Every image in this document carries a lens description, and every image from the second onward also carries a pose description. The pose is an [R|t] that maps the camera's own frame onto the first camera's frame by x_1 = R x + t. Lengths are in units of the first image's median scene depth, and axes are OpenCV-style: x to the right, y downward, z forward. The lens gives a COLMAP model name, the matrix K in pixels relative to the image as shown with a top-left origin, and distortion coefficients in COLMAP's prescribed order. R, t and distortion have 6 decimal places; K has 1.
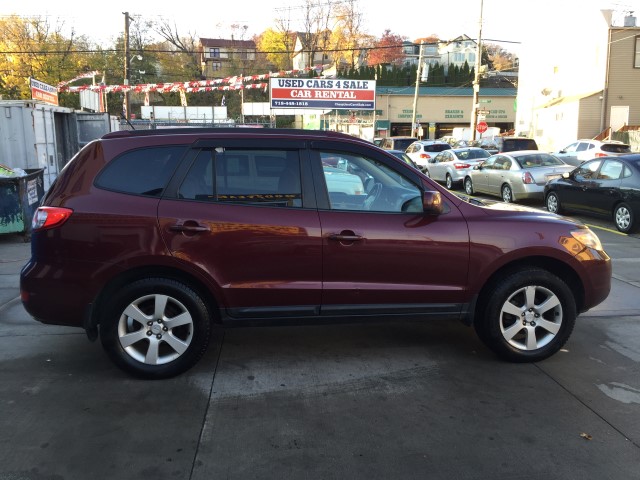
lens RADIAL K [[551.3, 0, 321.9], [0, 551.3, 240.6], [0, 0, 1]] dist [0.063107, -0.082920]
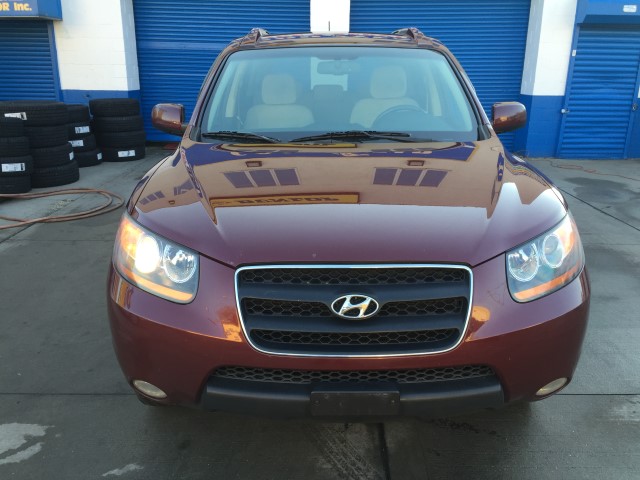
lens RADIAL K [[551.3, 0, 323.6], [0, 551.3, 236.6], [0, 0, 1]] dist [0.063107, -0.082920]
pose [[-0.118673, 0.297335, -0.947369, 0.795704], [-0.156182, 0.936645, 0.313533, -0.158275], [0.980573, 0.185170, -0.064716, 1.045920]]
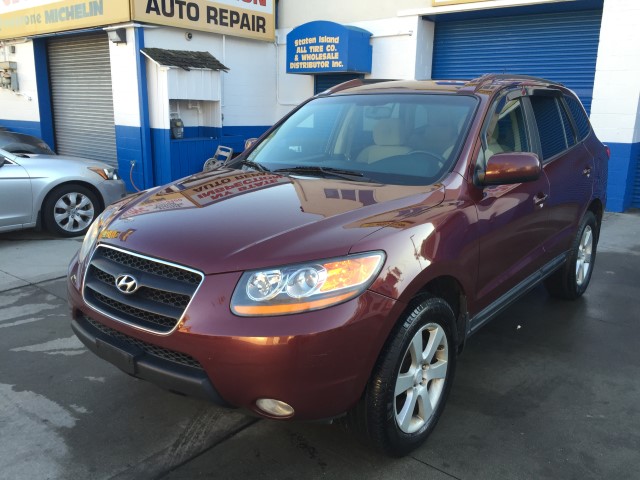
lens RADIAL K [[551.3, 0, 321.4], [0, 551.3, 240.6], [0, 0, 1]] dist [0.063107, -0.082920]
pose [[-0.719165, 0.157206, -0.676822, 0.670037], [-0.117883, 0.932345, 0.341814, -0.224842], [0.684766, 0.325606, -0.651978, 1.457742]]
